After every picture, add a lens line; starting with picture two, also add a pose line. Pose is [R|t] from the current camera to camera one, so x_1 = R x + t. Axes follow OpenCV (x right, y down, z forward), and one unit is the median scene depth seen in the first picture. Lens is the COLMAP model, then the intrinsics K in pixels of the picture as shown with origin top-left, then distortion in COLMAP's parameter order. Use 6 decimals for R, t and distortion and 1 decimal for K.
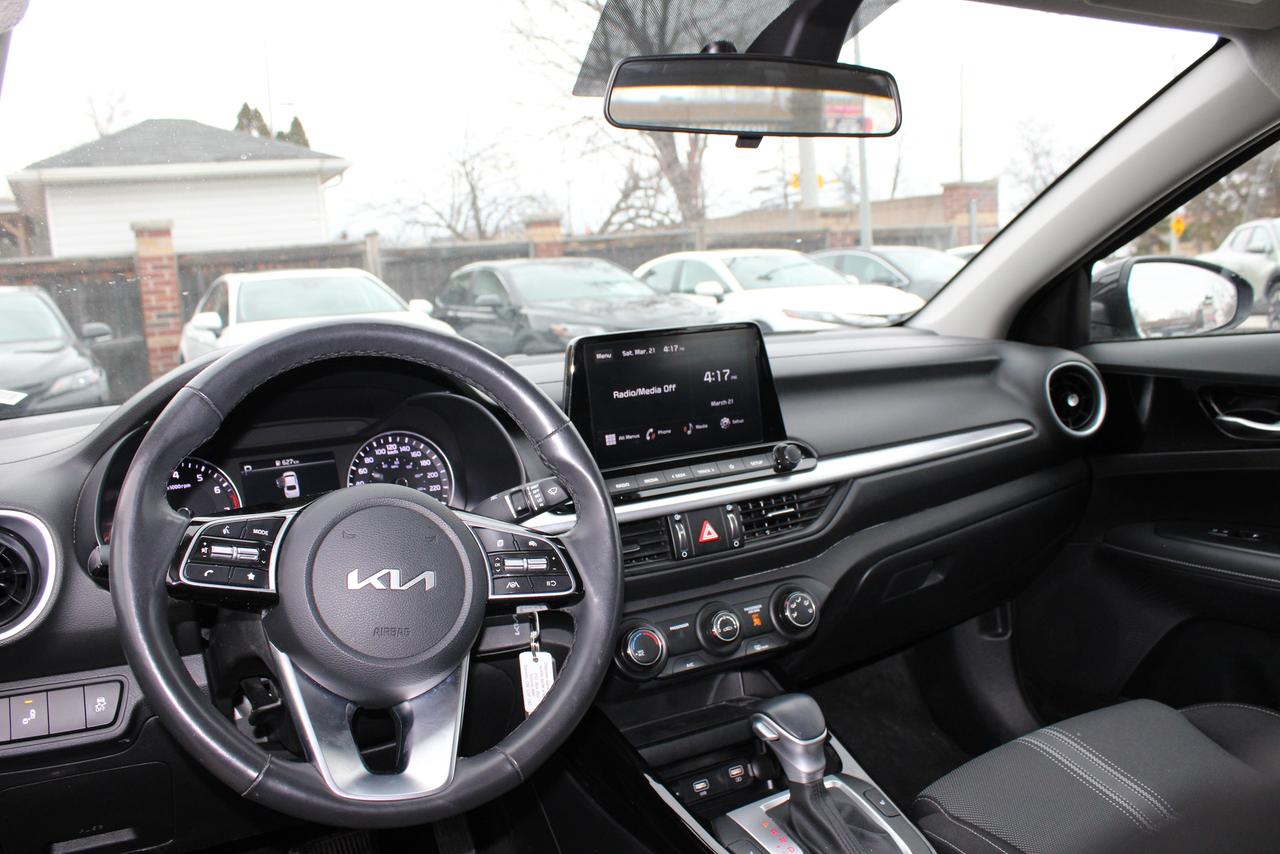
lens RADIAL K [[1050.1, 0, 635.9], [0, 1050.1, 435.9], [0, 0, 1]] dist [-0.085519, 0.006188]
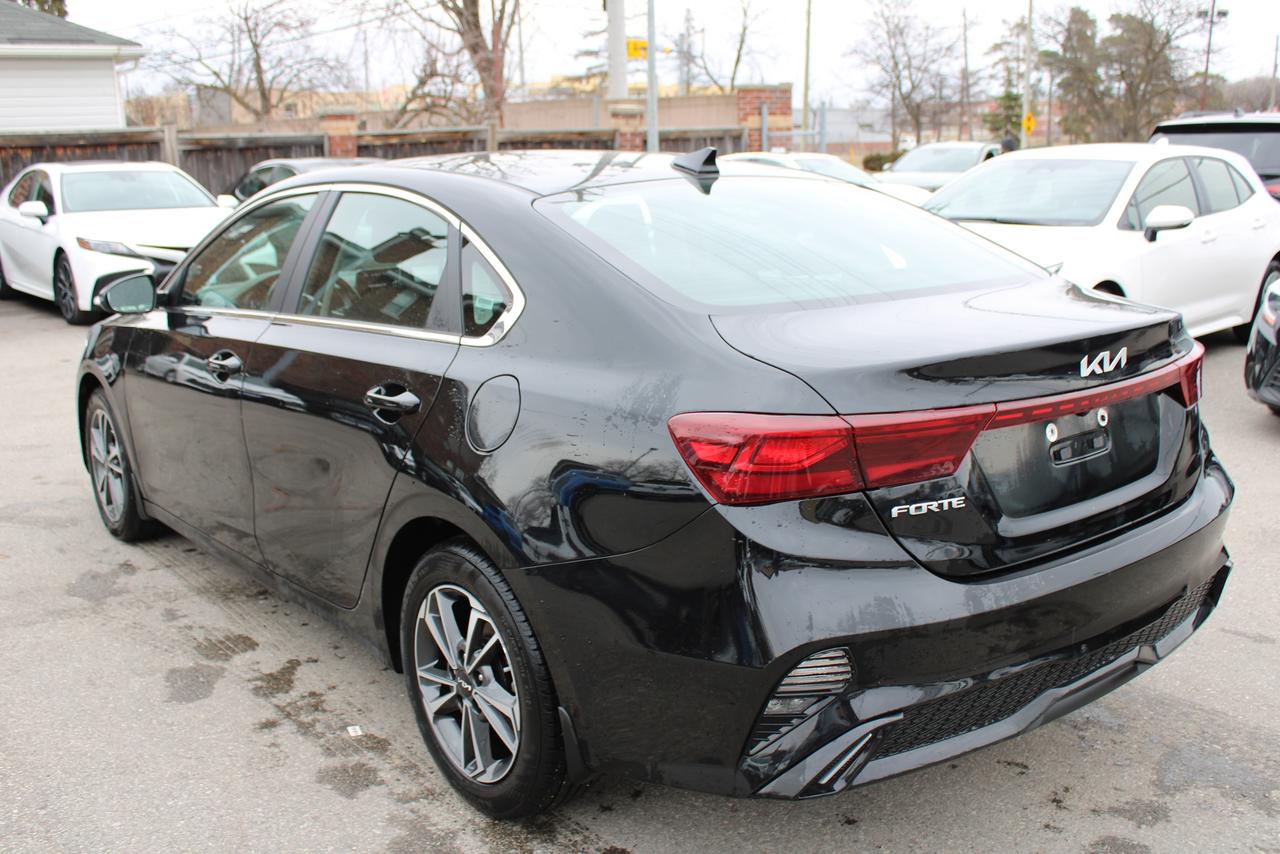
lens RADIAL K [[1245.2, 0, 639.2], [0, 1245.2, 427.7], [0, 0, 1]] dist [-0.067749, 0.000000]
pose [[0.987952, 0.011262, 0.154350, 0.016339], [-0.022487, 0.997210, 0.071174, 0.008249], [-0.153118, -0.073787, 0.985449, -0.212987]]
